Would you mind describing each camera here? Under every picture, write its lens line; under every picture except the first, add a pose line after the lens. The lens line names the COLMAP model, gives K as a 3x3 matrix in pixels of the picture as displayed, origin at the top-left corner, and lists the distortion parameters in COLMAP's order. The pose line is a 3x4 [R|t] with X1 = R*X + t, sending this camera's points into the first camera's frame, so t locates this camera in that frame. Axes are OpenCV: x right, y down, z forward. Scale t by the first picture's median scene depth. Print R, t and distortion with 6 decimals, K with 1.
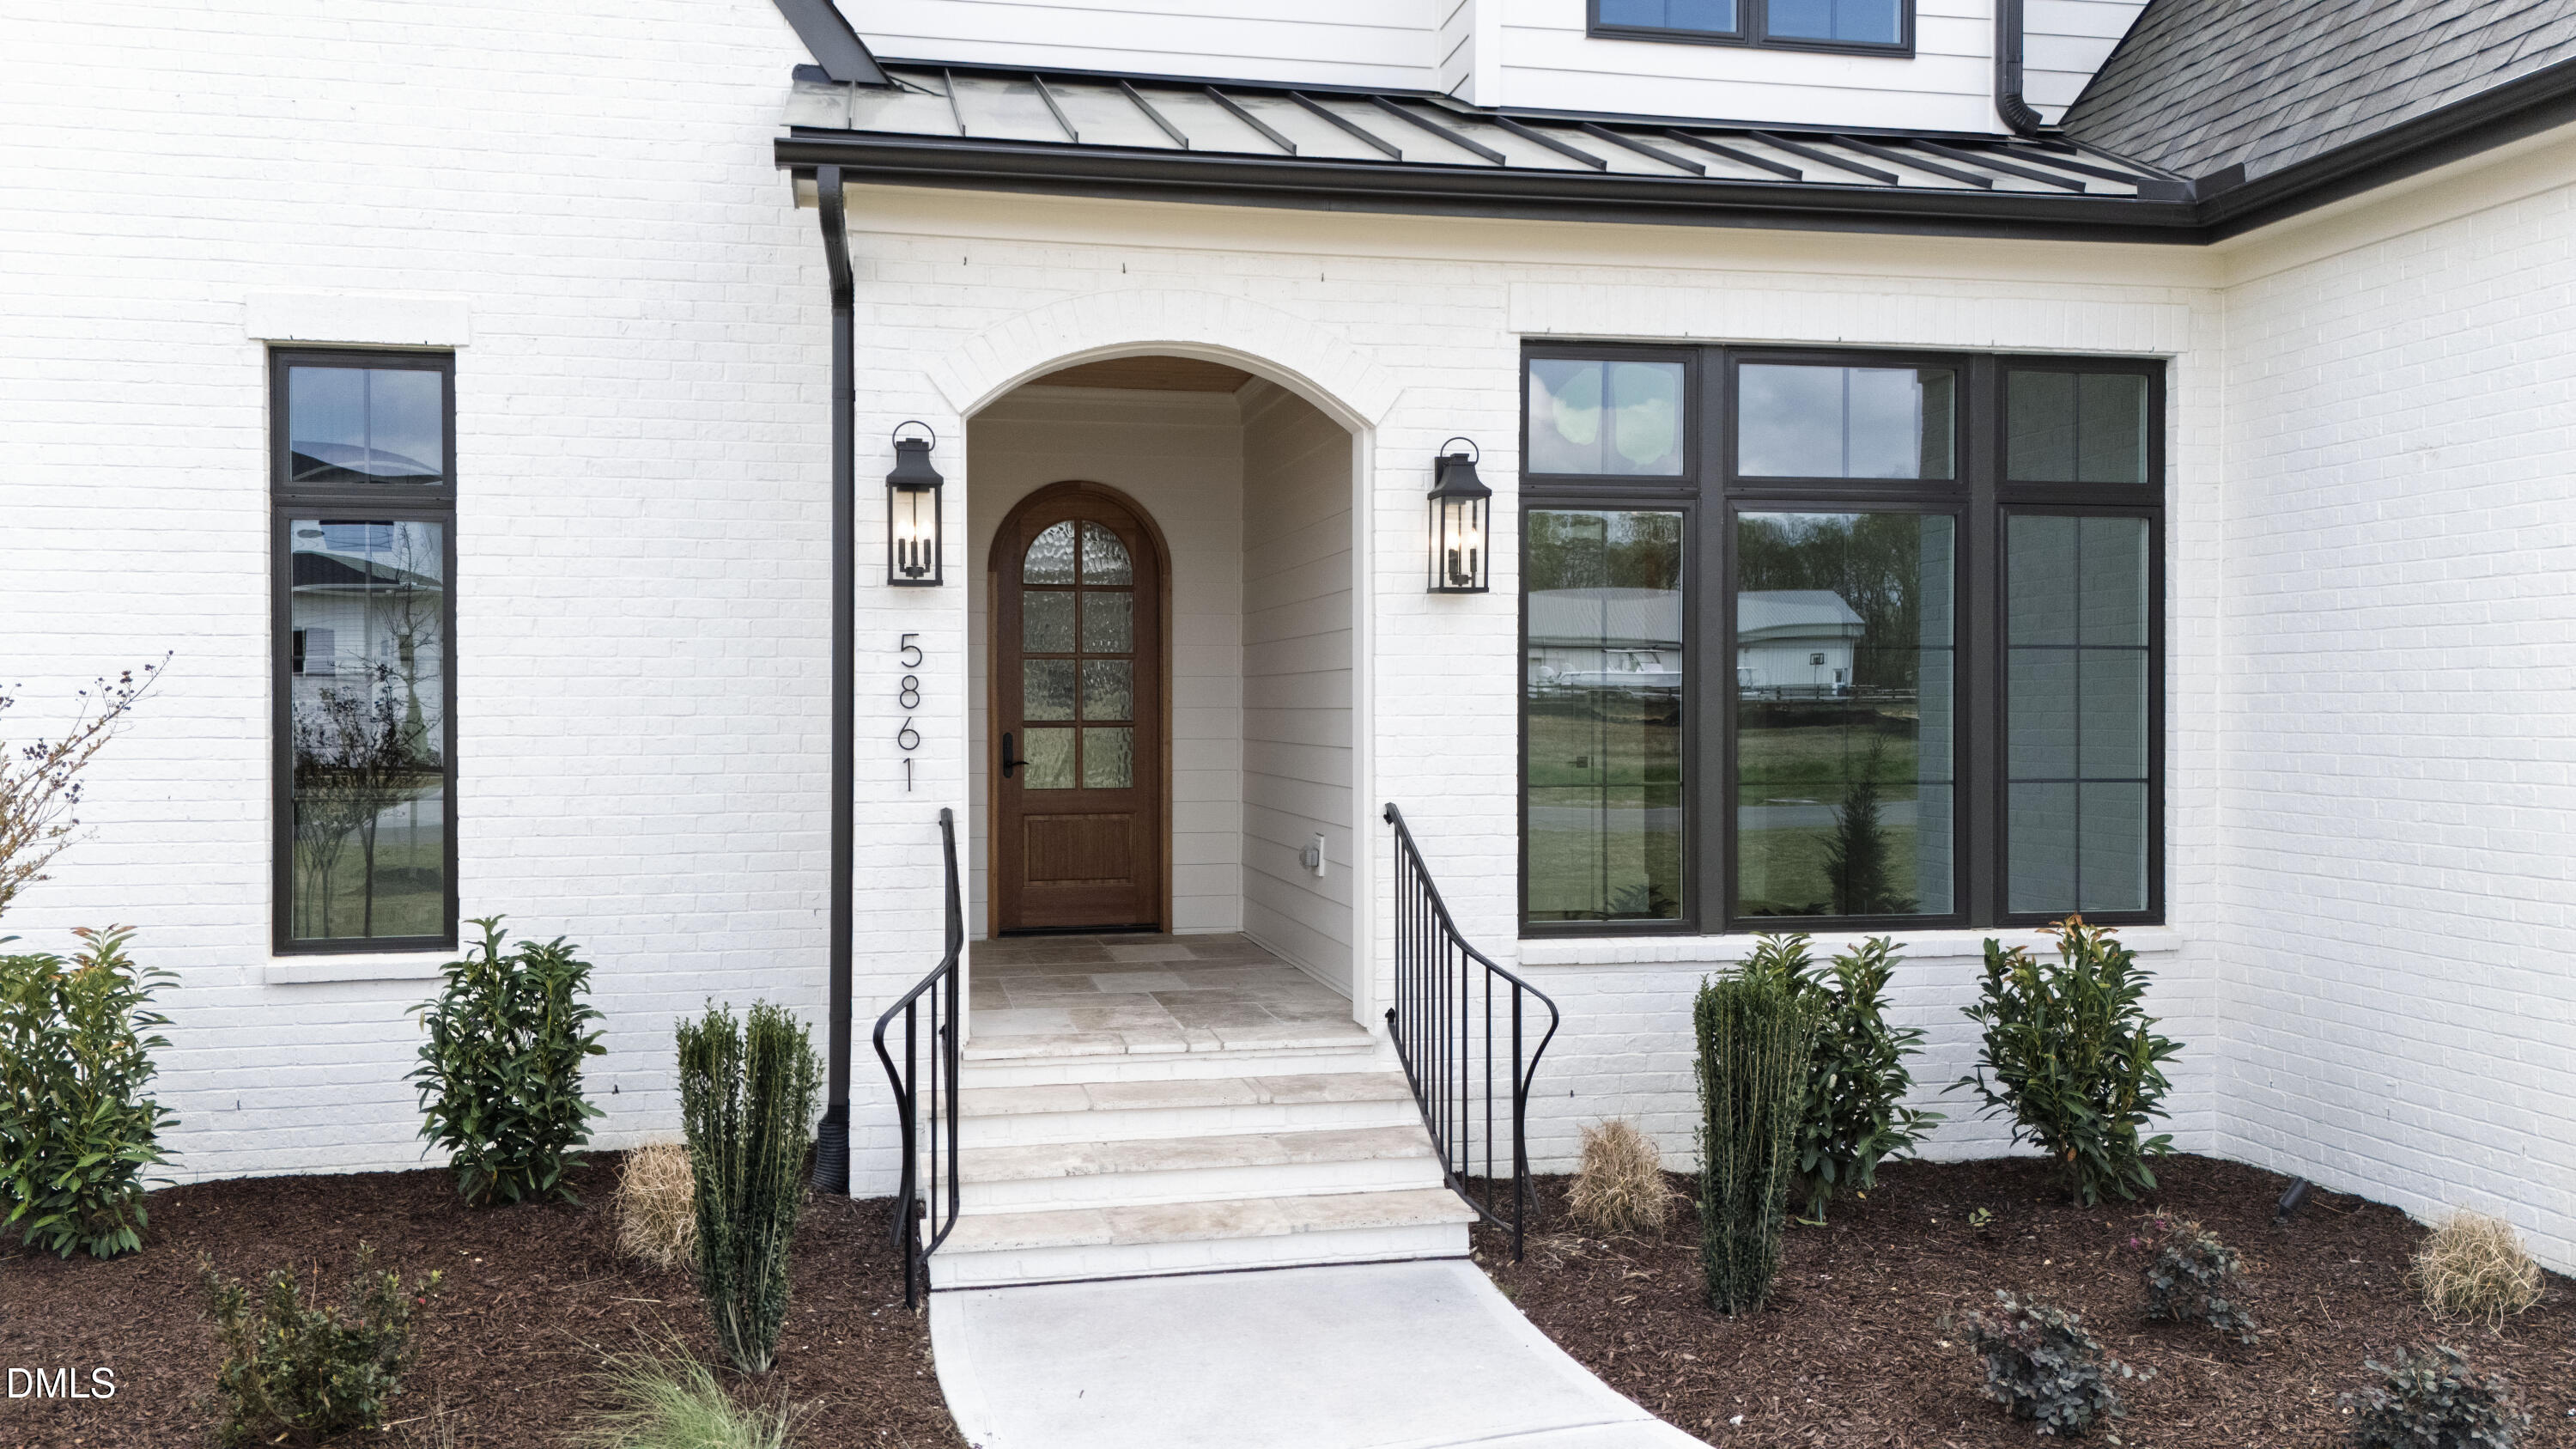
lens RADIAL K [[1777.7, 0, 1165.8], [0, 1777.7, 727.1], [0, 0, 1]] dist [0.044784, -0.004400]
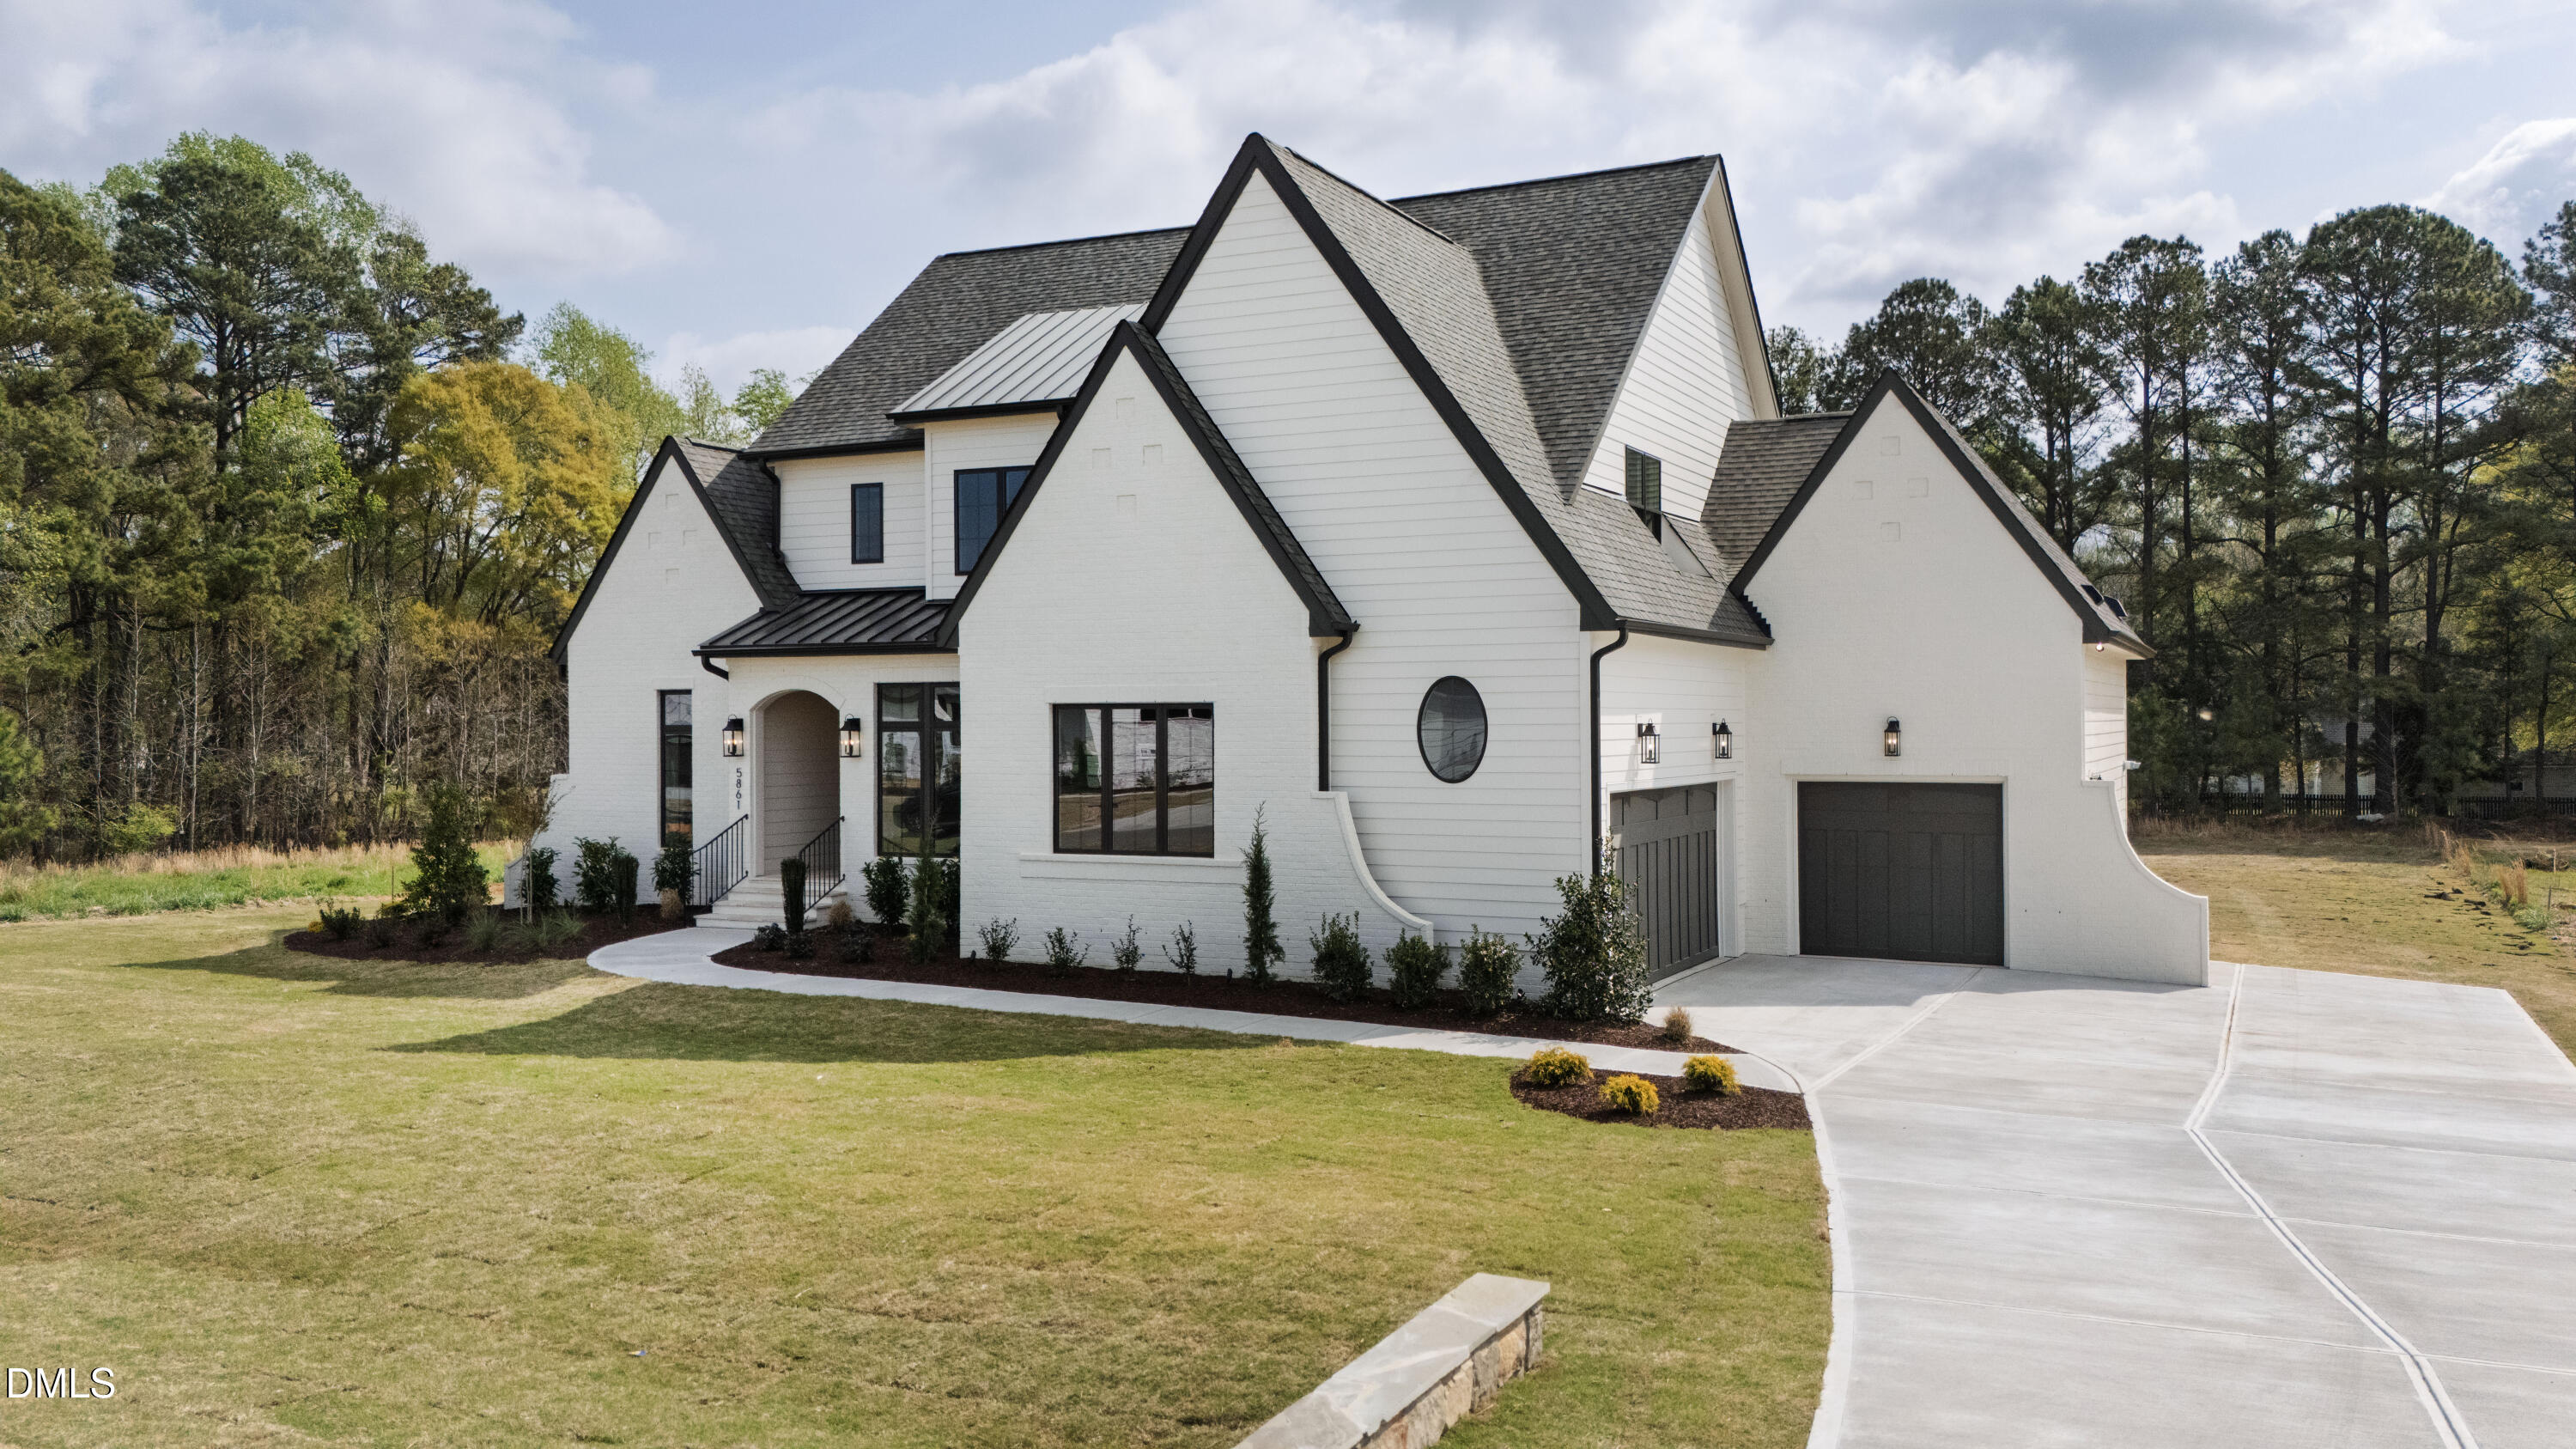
lens RADIAL K [[1788.8, 0, 1400.0], [0, 1788.8, 709.6], [0, 0, 1]] dist [0.051881, -0.002980]
pose [[0.831532, -0.005568, -0.555449, 3.090266], [-0.001836, 0.999917, -0.012772, -0.126841], [0.555474, 0.011640, 0.831452, -1.393790]]
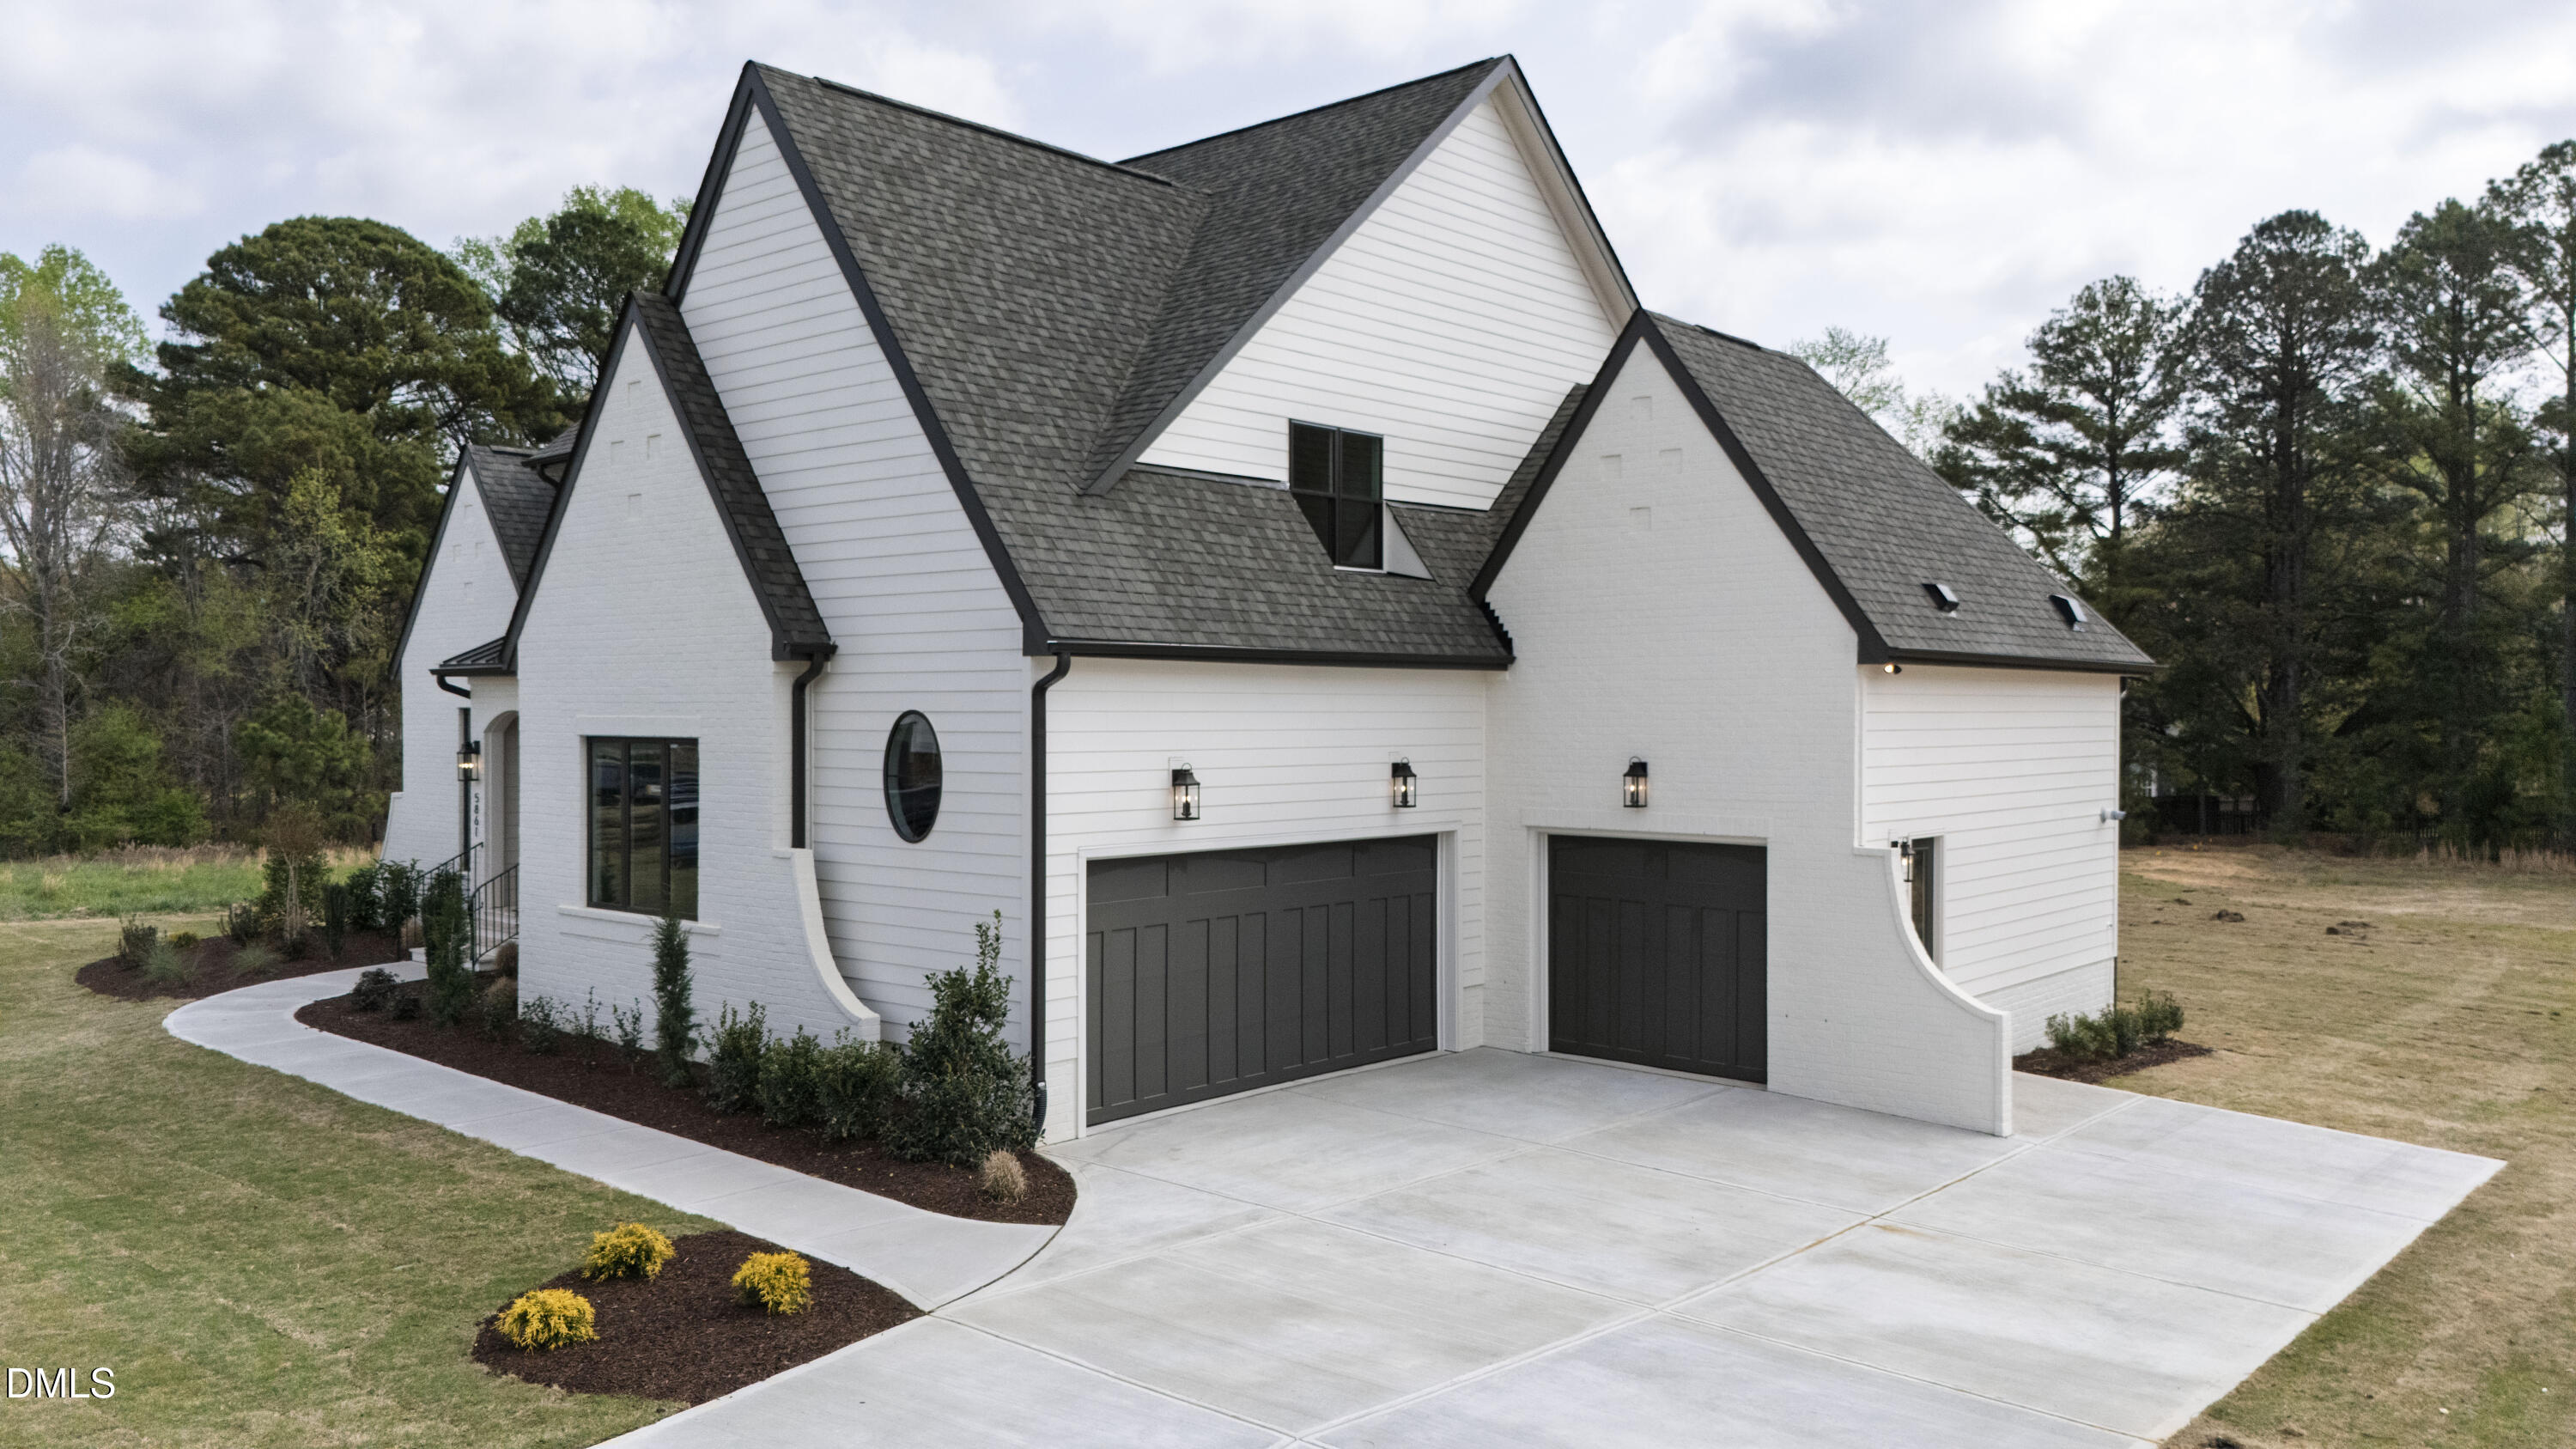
lens RADIAL K [[1788.8, 0, 1400.0], [0, 1788.8, 709.6], [0, 0, 1]] dist [0.051881, -0.002980]
pose [[0.667851, 0.001858, -0.744293, 3.735164], [-0.009604, 0.999935, -0.006122, -0.209927], [0.744233, 0.011237, 0.667825, -0.062773]]
